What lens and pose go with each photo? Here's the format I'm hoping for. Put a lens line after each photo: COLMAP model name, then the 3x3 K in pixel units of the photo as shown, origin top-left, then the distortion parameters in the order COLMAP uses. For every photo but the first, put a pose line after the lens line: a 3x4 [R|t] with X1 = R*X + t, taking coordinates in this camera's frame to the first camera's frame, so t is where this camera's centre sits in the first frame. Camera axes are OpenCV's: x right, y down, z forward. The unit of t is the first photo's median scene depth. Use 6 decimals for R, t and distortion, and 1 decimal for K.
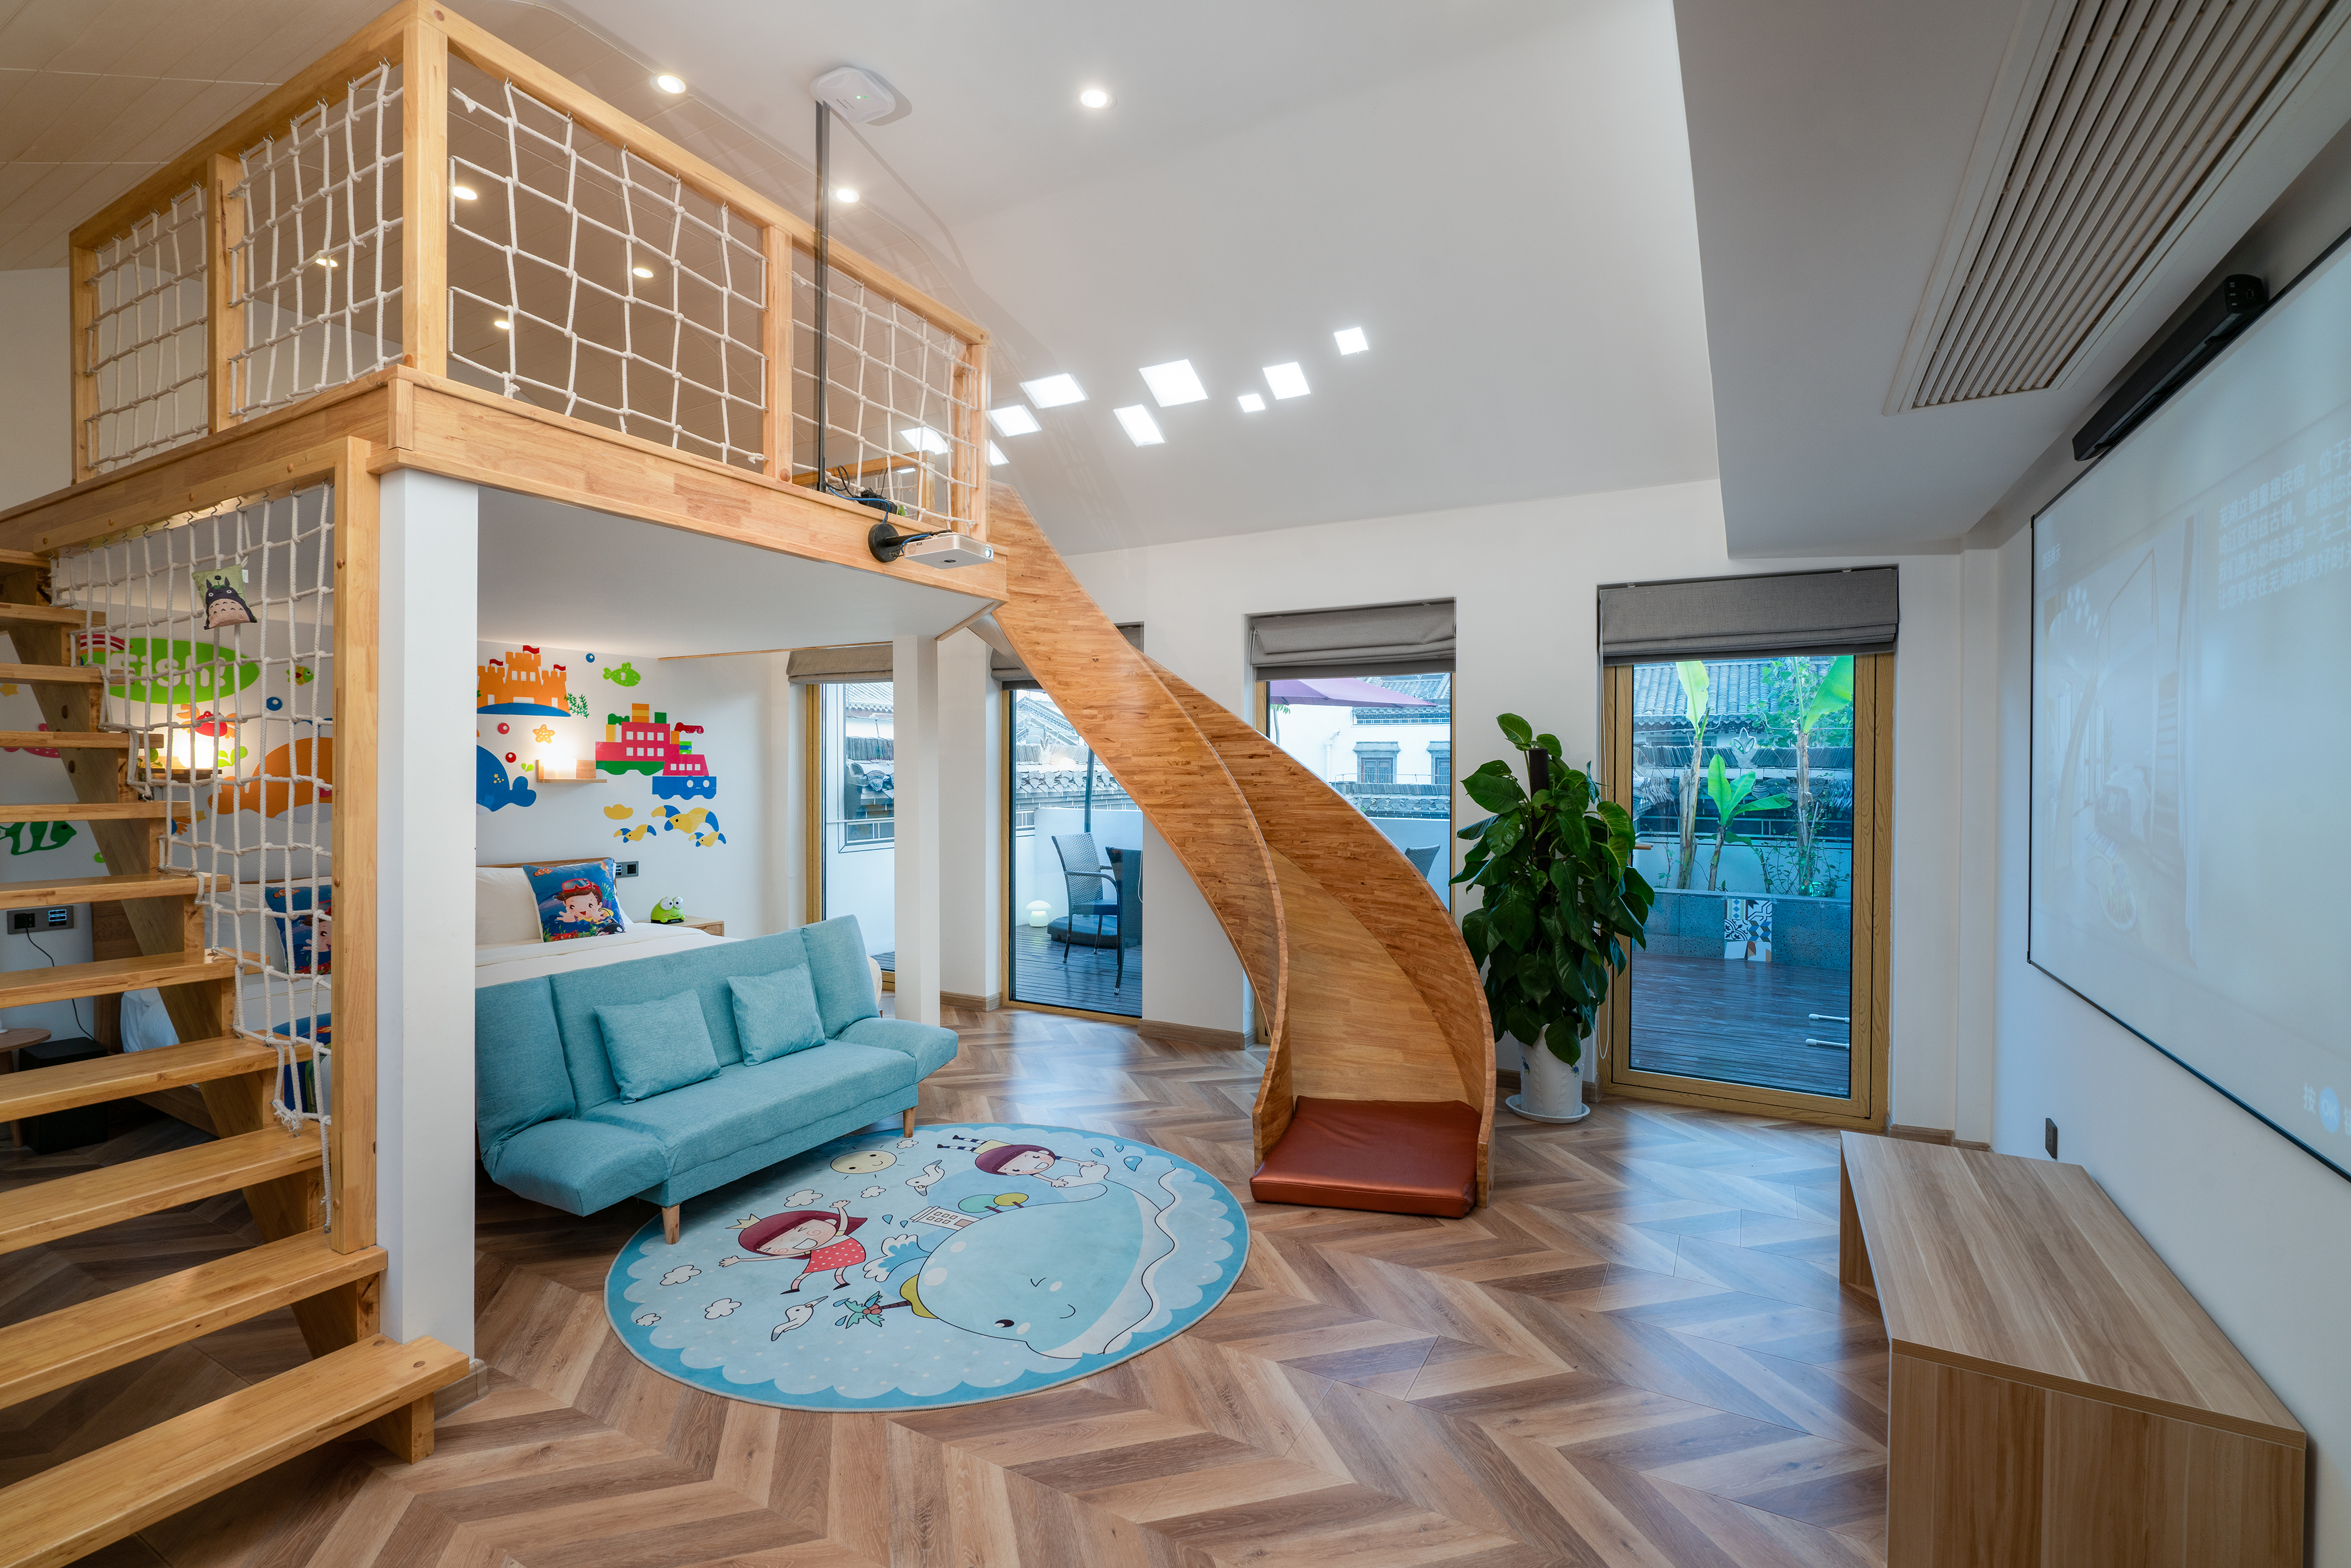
lens RADIAL K [[1053.5, 0, 1162.4], [0, 1053.5, 777.8], [0, 0, 1]] dist [-0.004234, 0.001253]
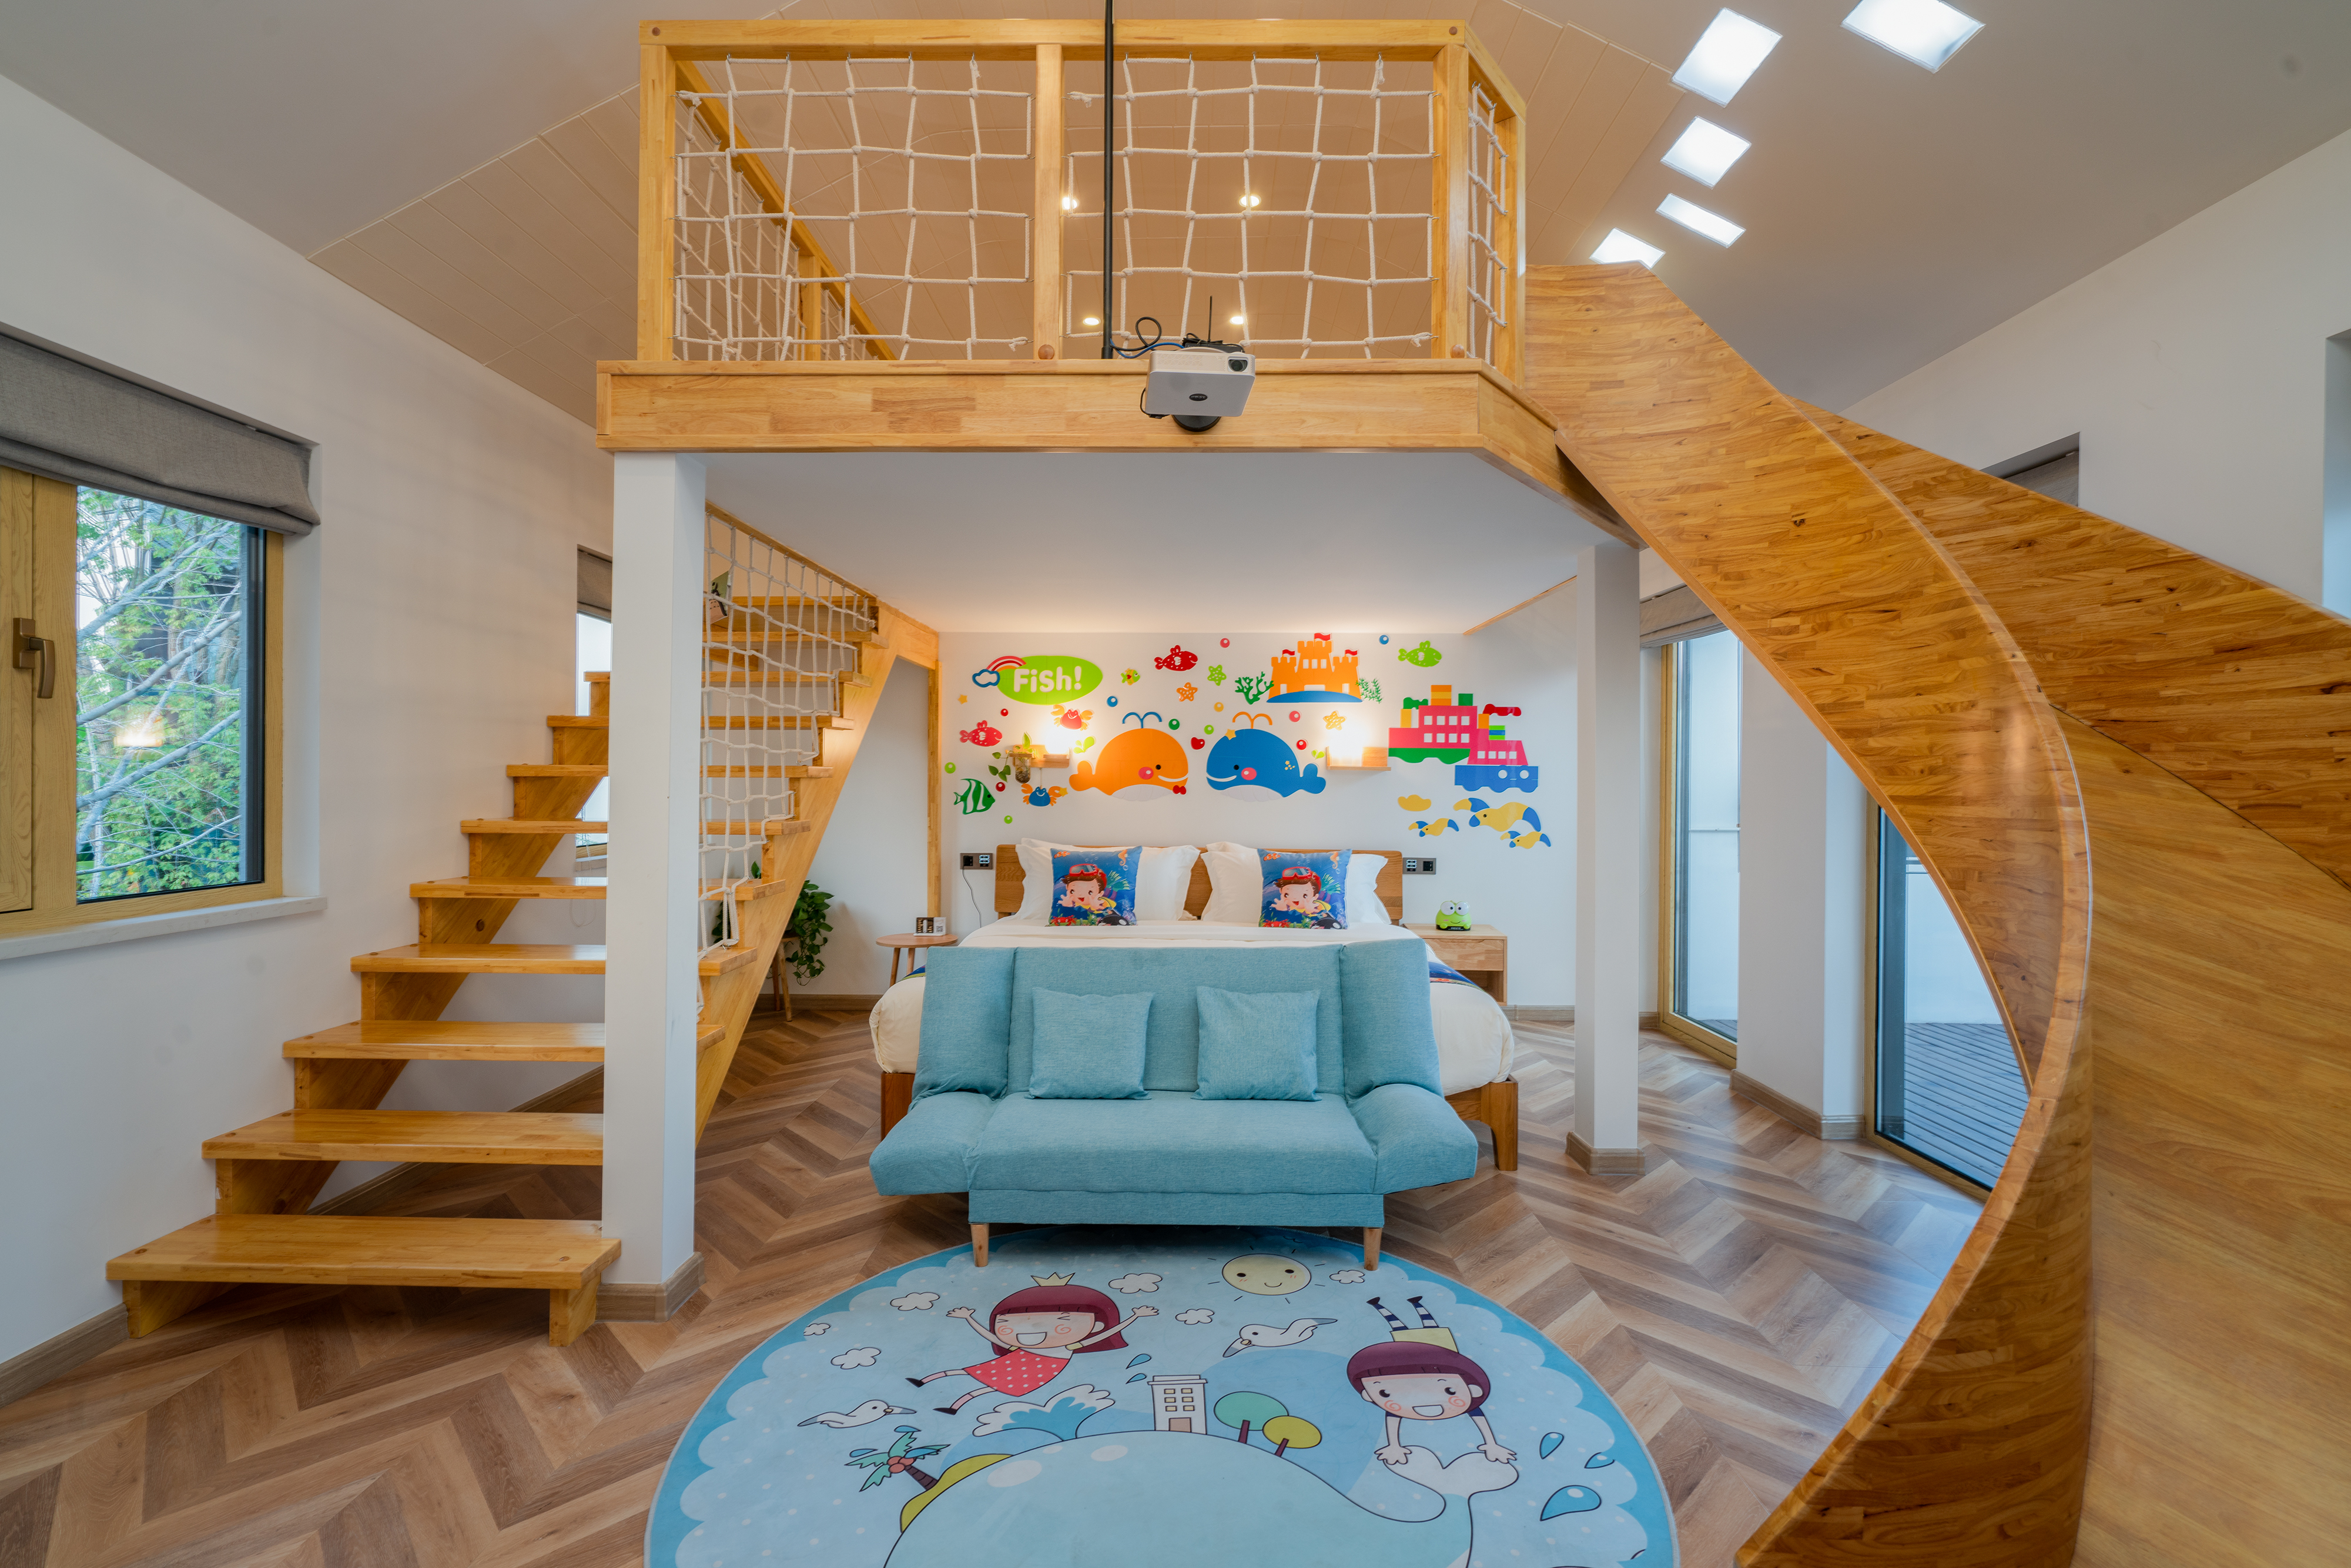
lens RADIAL K [[1053.5, 0, 1162.4], [0, 1053.5, 777.8], [0, 0, 1]] dist [-0.004234, 0.001253]
pose [[0.464759, 0.000752, -0.885437, 0.240716], [-0.013185, 0.999895, -0.006072, 0.022486], [0.885339, 0.014497, 0.464720, 0.446379]]
